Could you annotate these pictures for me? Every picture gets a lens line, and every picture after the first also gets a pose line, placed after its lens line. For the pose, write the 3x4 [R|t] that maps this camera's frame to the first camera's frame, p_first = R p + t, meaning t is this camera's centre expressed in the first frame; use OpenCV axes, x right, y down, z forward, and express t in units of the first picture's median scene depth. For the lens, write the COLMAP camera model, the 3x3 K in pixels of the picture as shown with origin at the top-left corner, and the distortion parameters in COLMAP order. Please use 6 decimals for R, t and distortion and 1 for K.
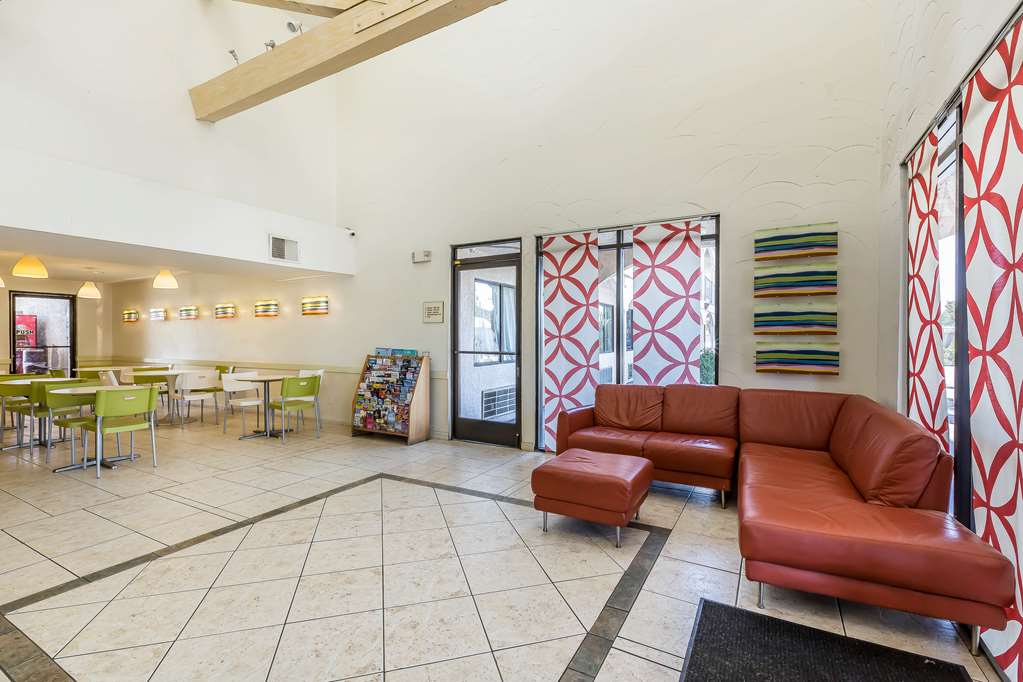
lens RADIAL K [[461.9, 0, 511.5], [0, 461.9, 341.0], [0, 0, 1]] dist [0.003344, 0.000300]
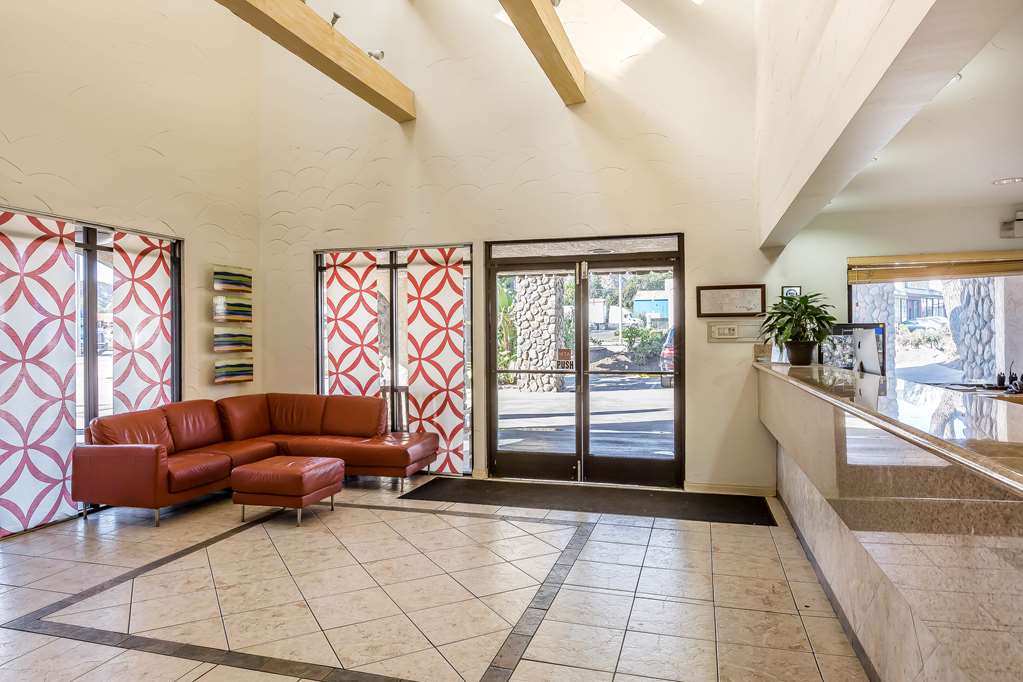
lens RADIAL K [[654.5, 0, 511.5], [0, 654.5, 341.0], [0, 0, 1]] dist [-0.001009, -0.000503]
pose [[-0.226884, -0.005446, 0.973907, -1.175899], [0.012070, 0.999892, 0.008403, -0.045030], [-0.973847, 0.013662, -0.226794, 0.602870]]
